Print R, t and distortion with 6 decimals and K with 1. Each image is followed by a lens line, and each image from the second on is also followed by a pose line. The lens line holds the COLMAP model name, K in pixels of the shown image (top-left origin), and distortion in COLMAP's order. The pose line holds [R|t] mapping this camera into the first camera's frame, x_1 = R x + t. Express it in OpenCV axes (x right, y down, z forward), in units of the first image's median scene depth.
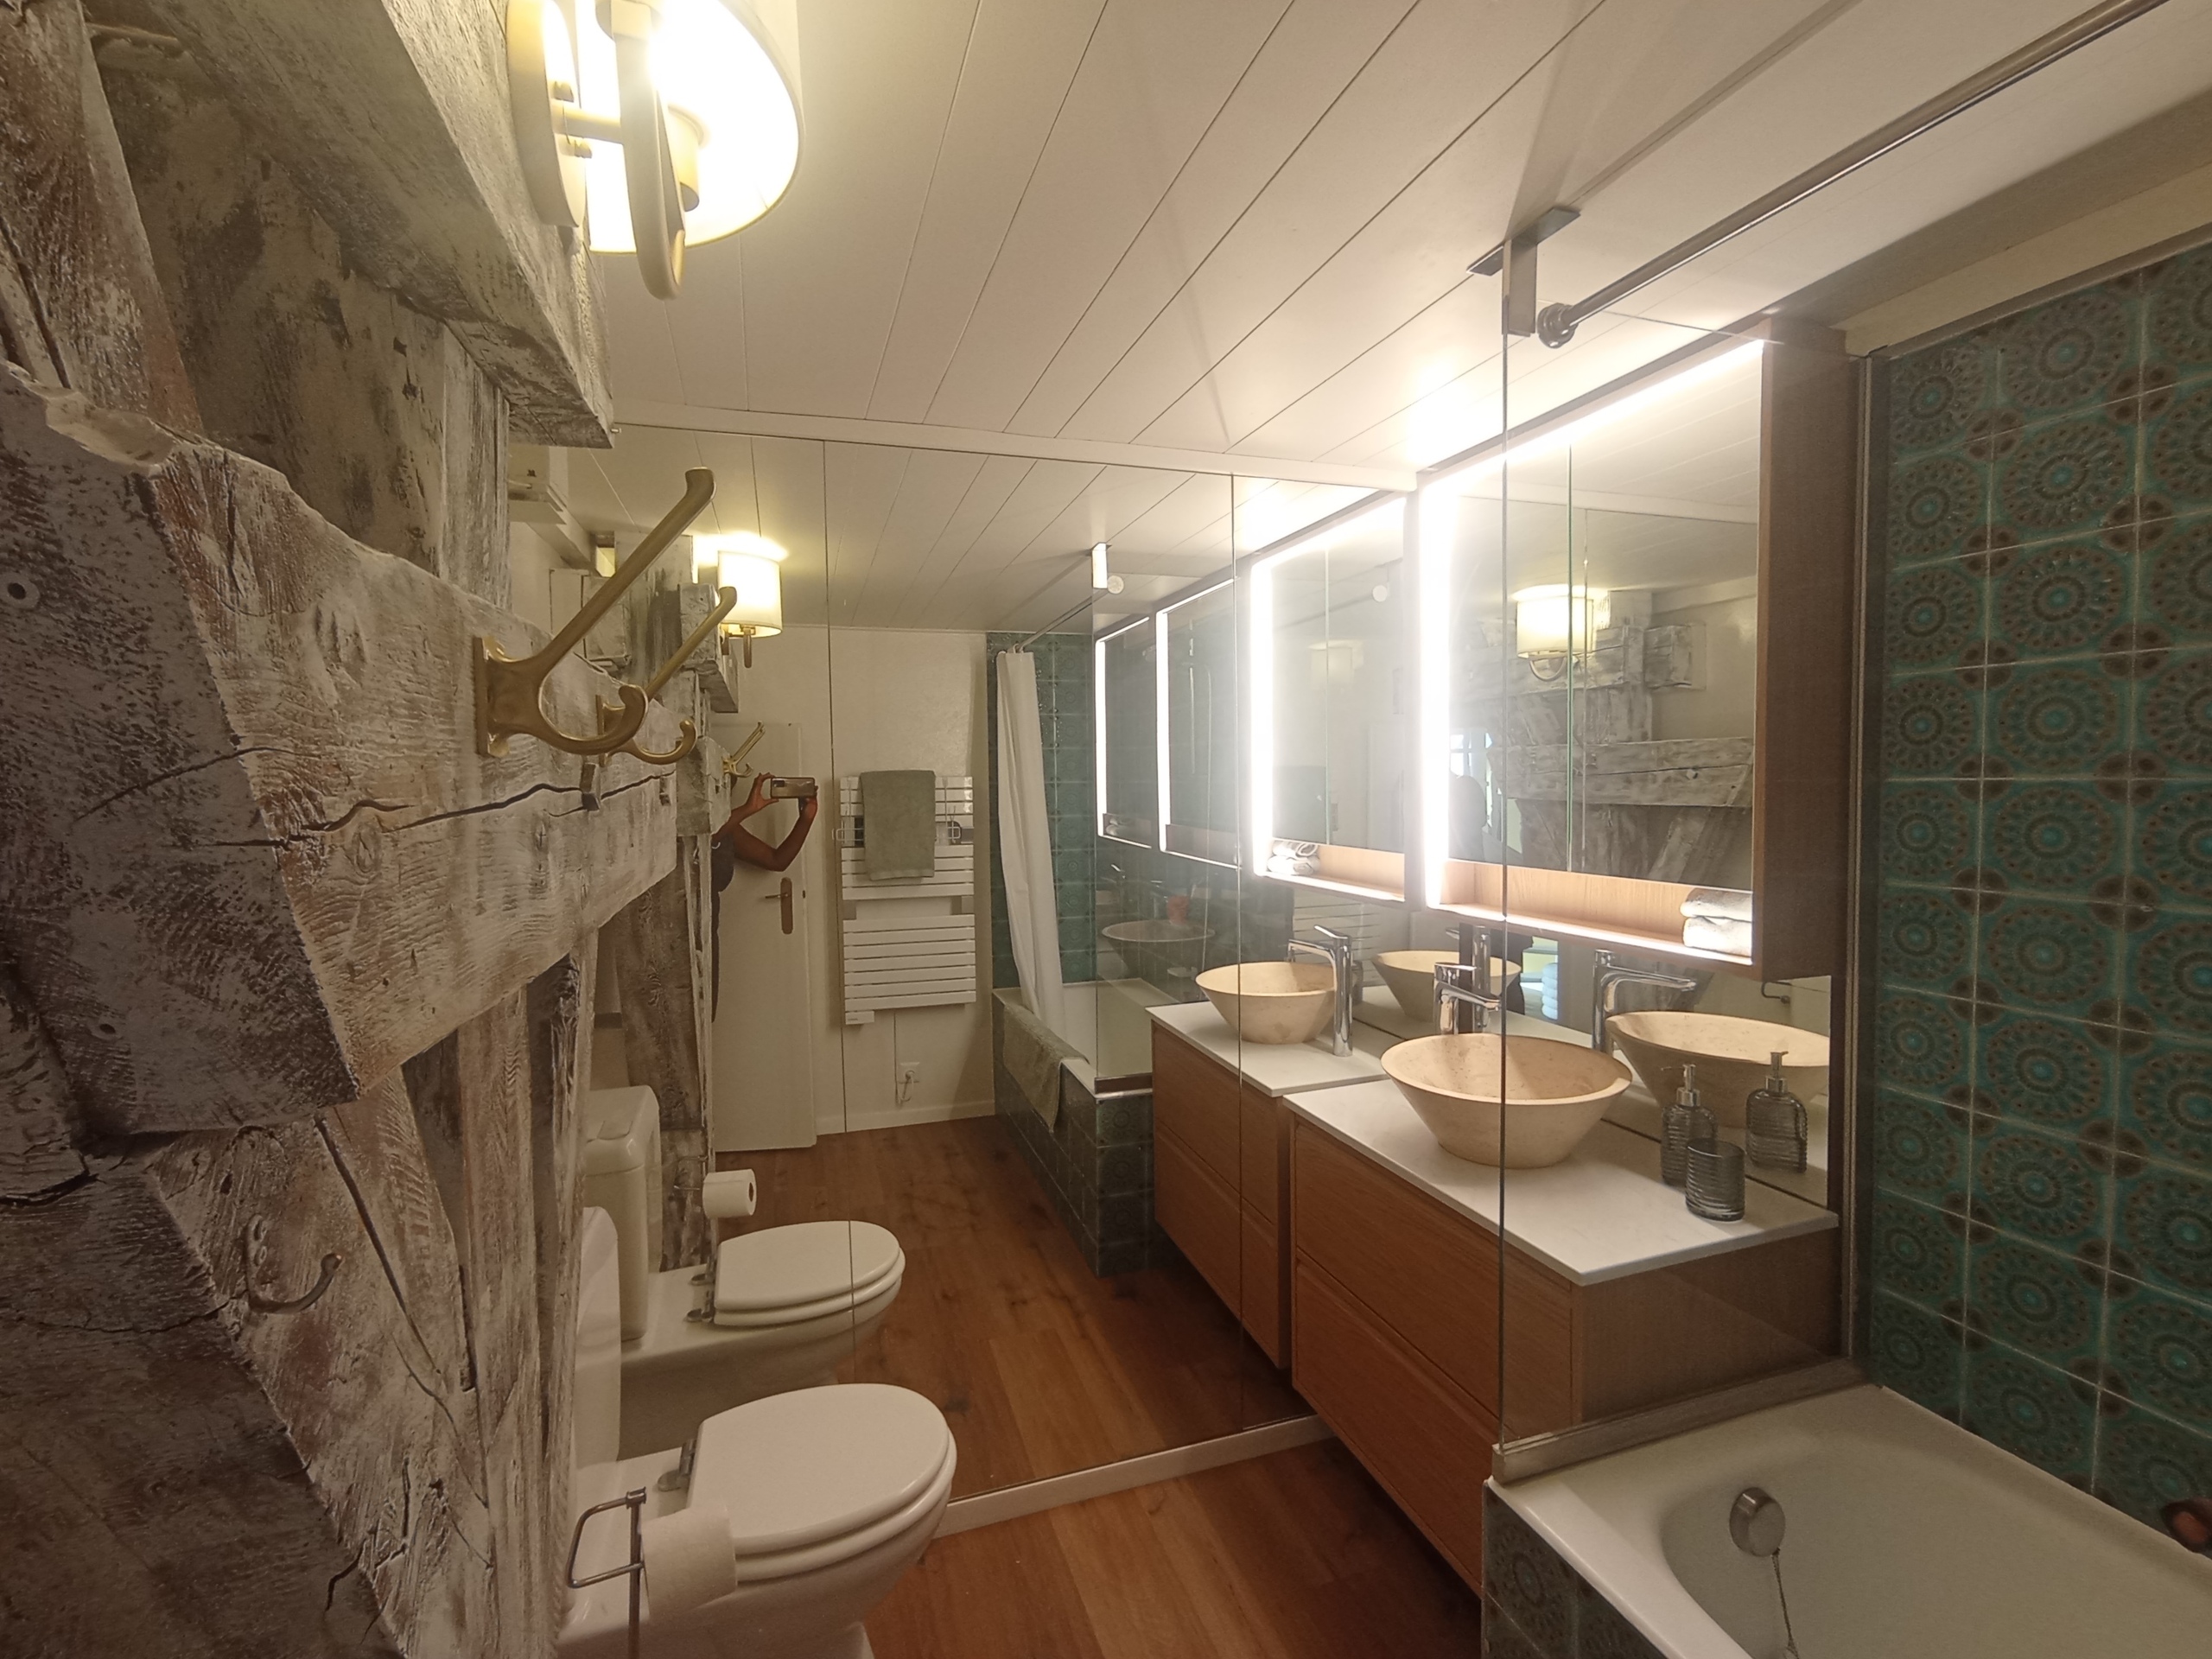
lens RADIAL K [[1012.1, 0, 1081.2], [0, 1012.1, 826.4], [0, 0, 1]] dist [-0.033152, 0.025426]
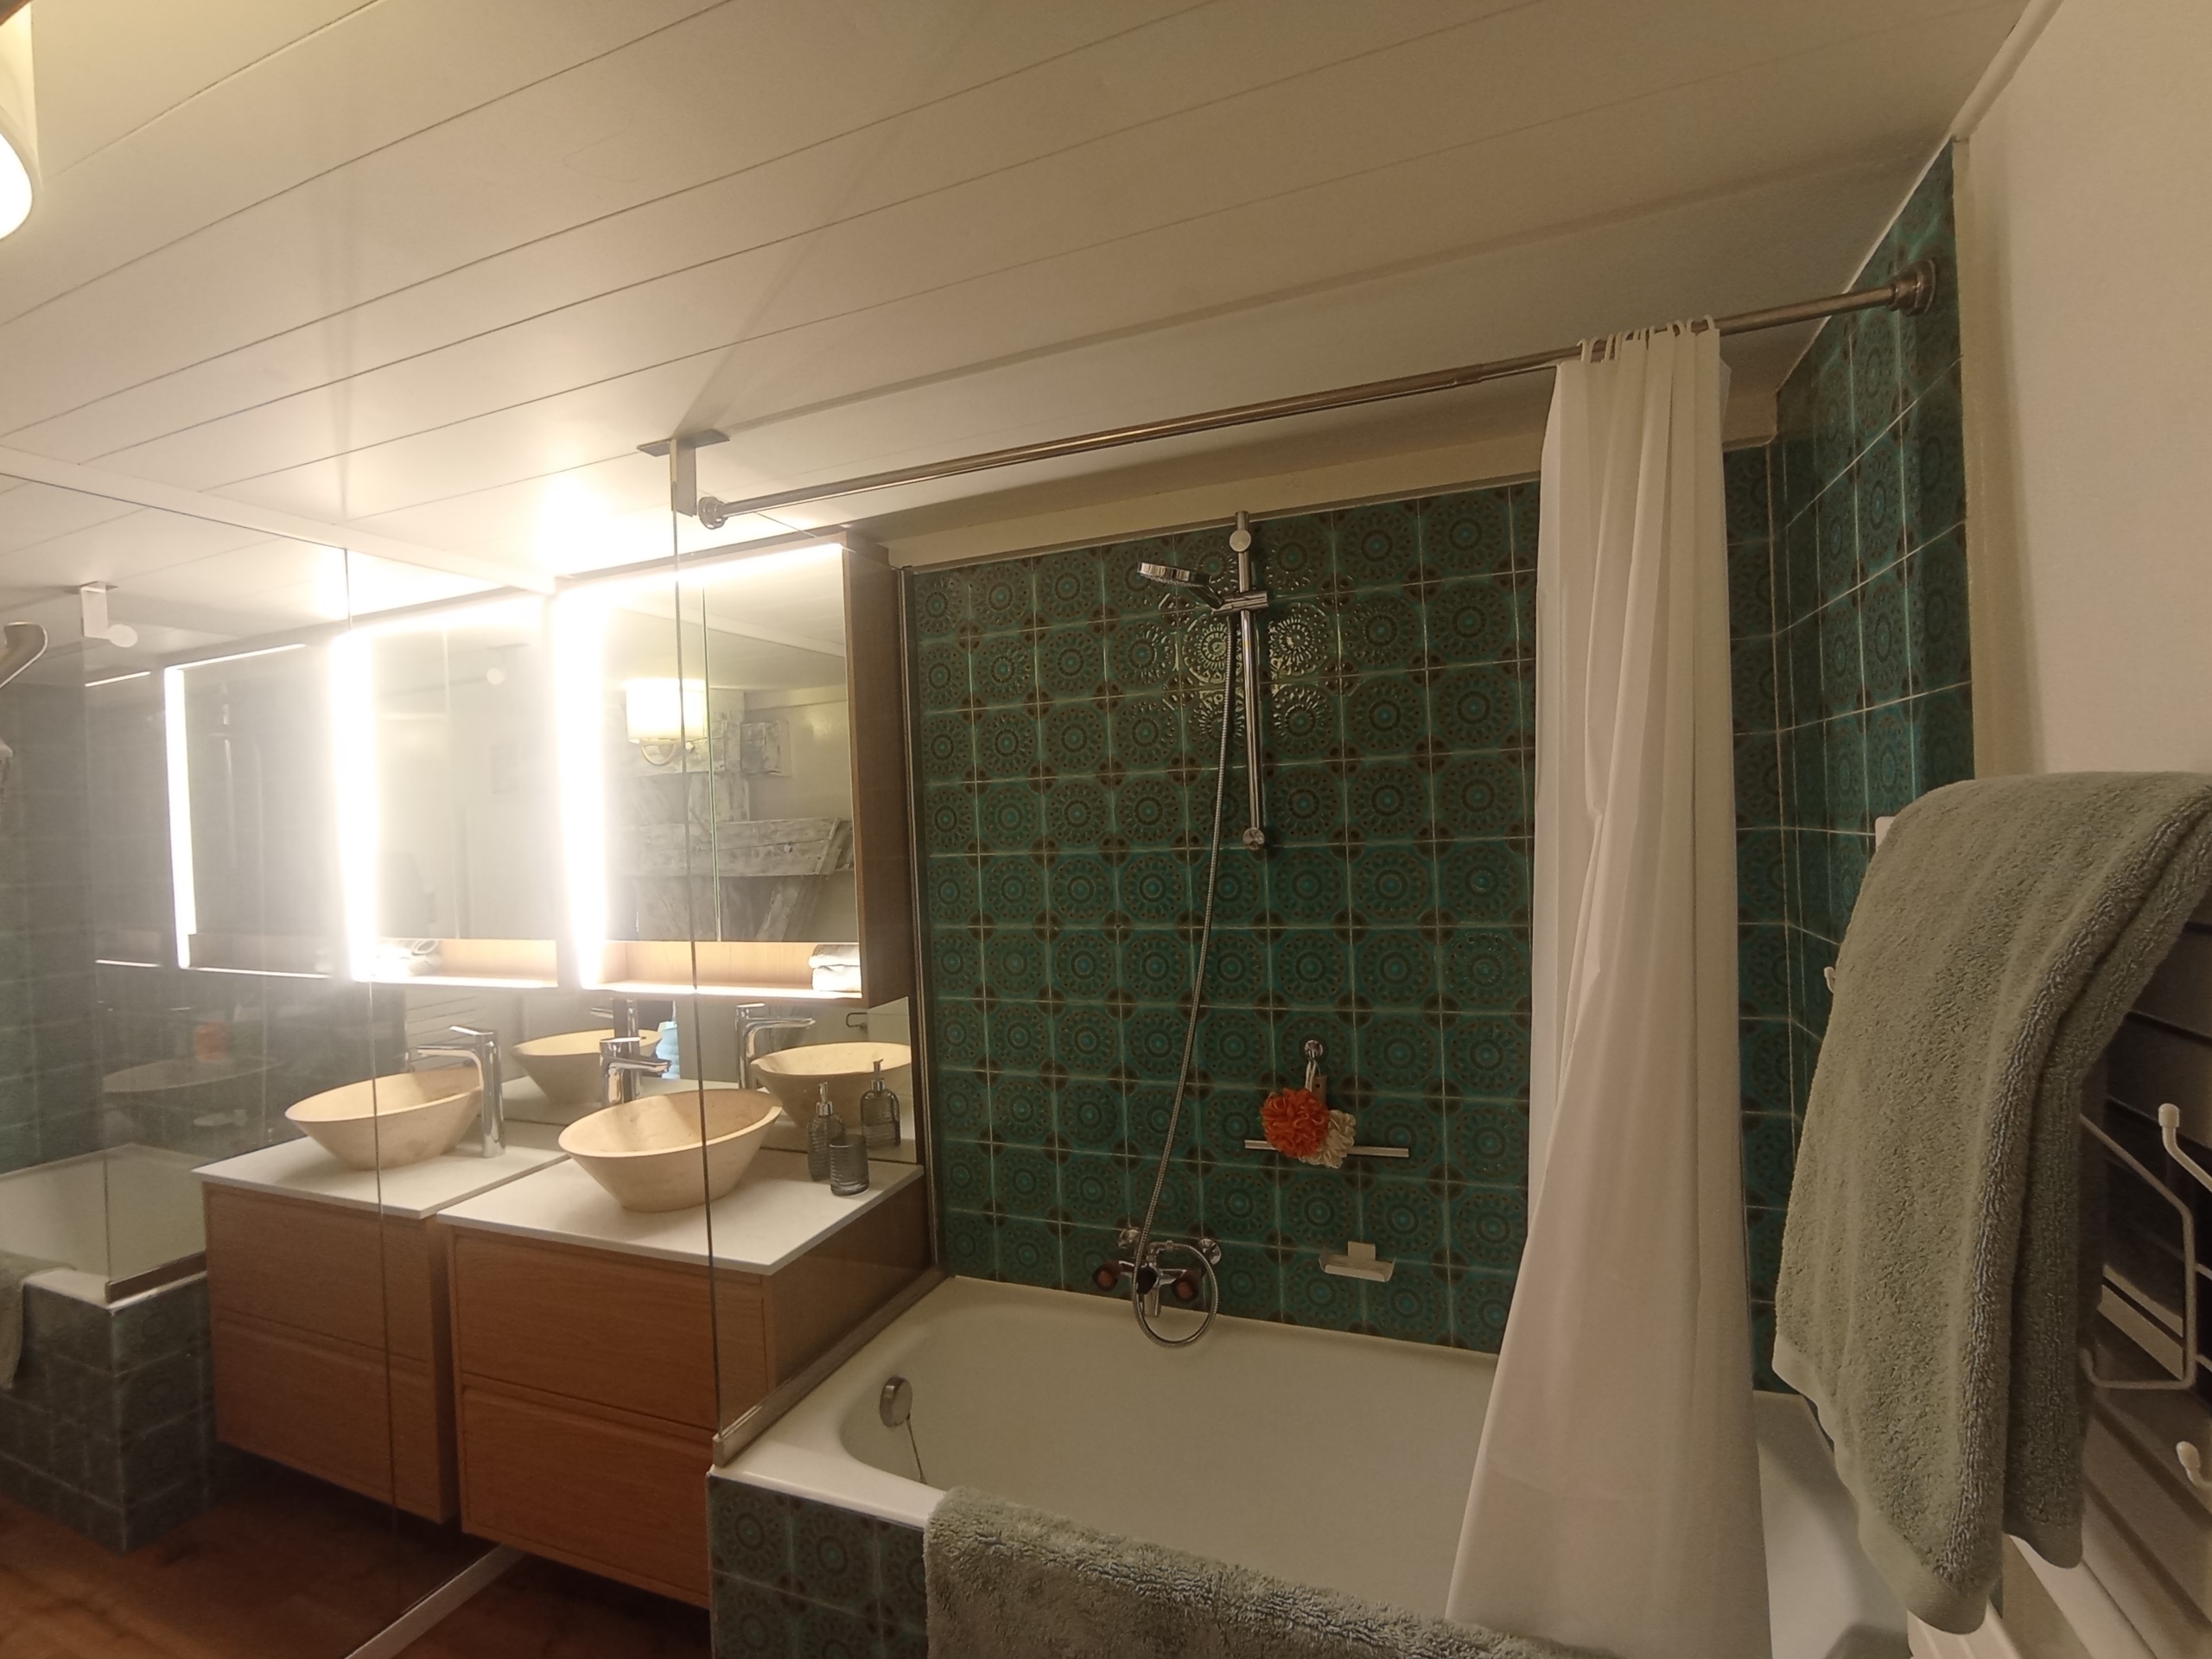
lens RADIAL K [[1012.3, 0, 1084.8], [0, 1012.3, 818.8], [0, 0, 1]] dist [-0.000892, 0.006170]
pose [[0.655744, -0.010934, 0.754904, -0.117828], [0.069692, 0.996503, -0.046104, -0.012646], [-0.751760, 0.082843, 0.654212, -0.102137]]
